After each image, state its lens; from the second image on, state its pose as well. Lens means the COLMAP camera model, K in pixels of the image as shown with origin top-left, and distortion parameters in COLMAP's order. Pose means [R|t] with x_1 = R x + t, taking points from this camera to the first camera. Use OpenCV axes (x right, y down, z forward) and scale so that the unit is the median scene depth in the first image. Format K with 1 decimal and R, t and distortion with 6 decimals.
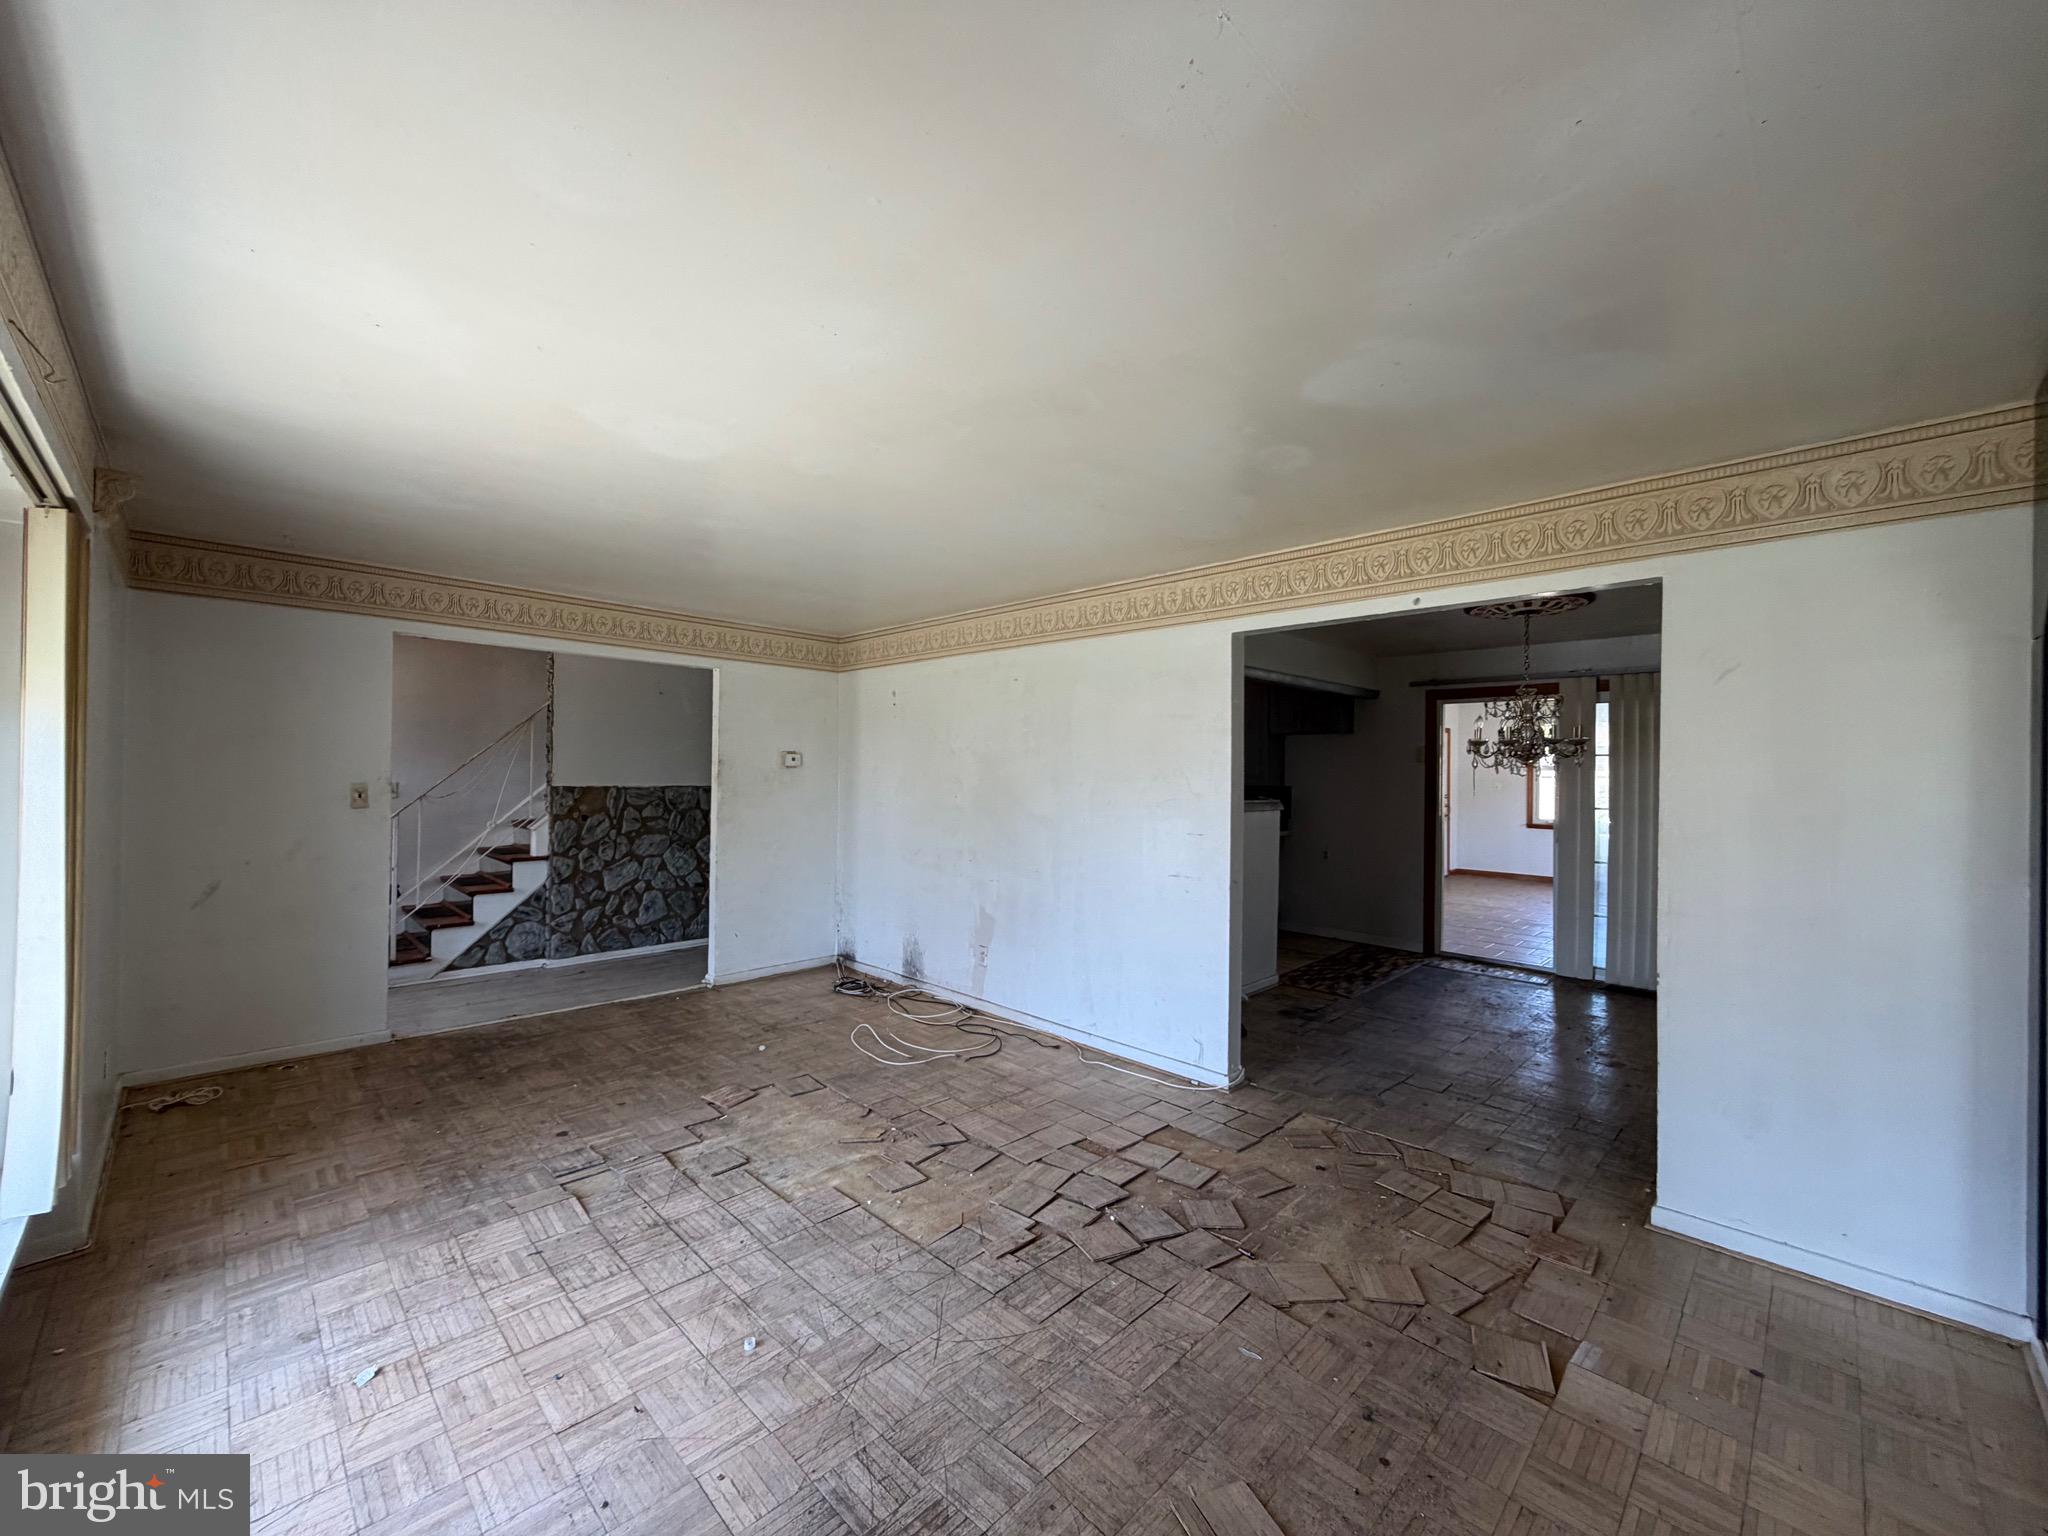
lens RADIAL K [[815.0, 0, 1017.7], [0, 815.0, 768.1], [0, 0, 1]] dist [-0.002180, -0.000151]
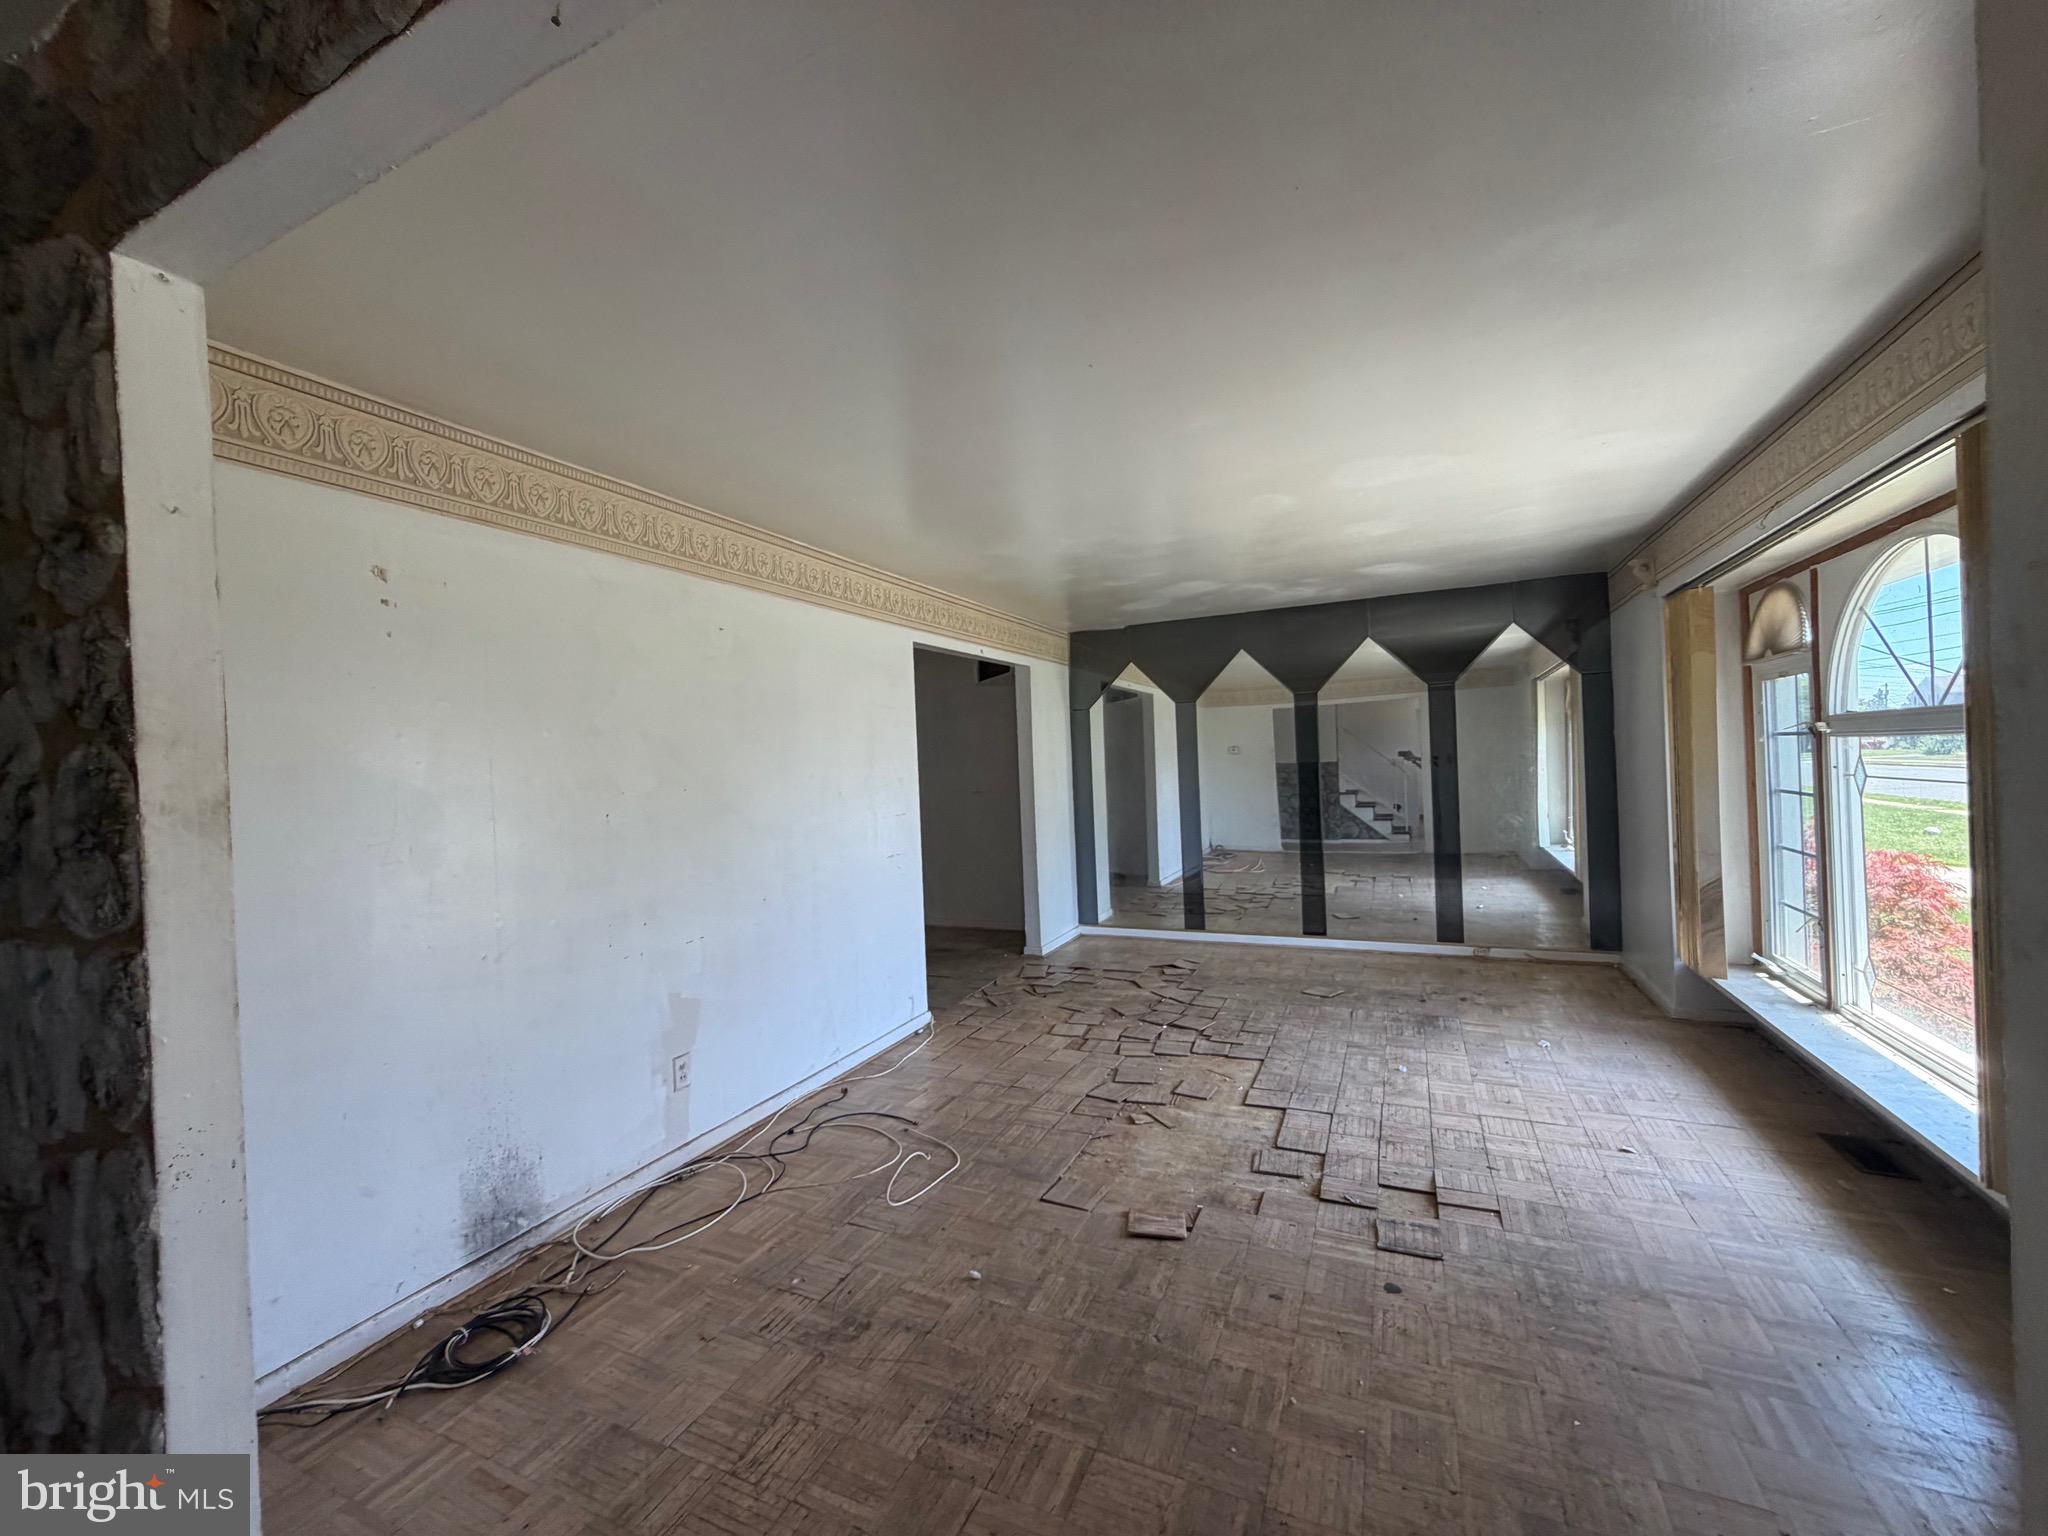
lens RADIAL K [[815.0, 0, 1017.7], [0, 815.0, 768.1], [0, 0, 1]] dist [-0.002180, -0.000151]
pose [[-0.339217, -0.002918, 0.940704, -1.119084], [0.032256, 0.999371, 0.014731, 0.008098], [-0.940155, 0.035340, -0.338909, 1.554786]]
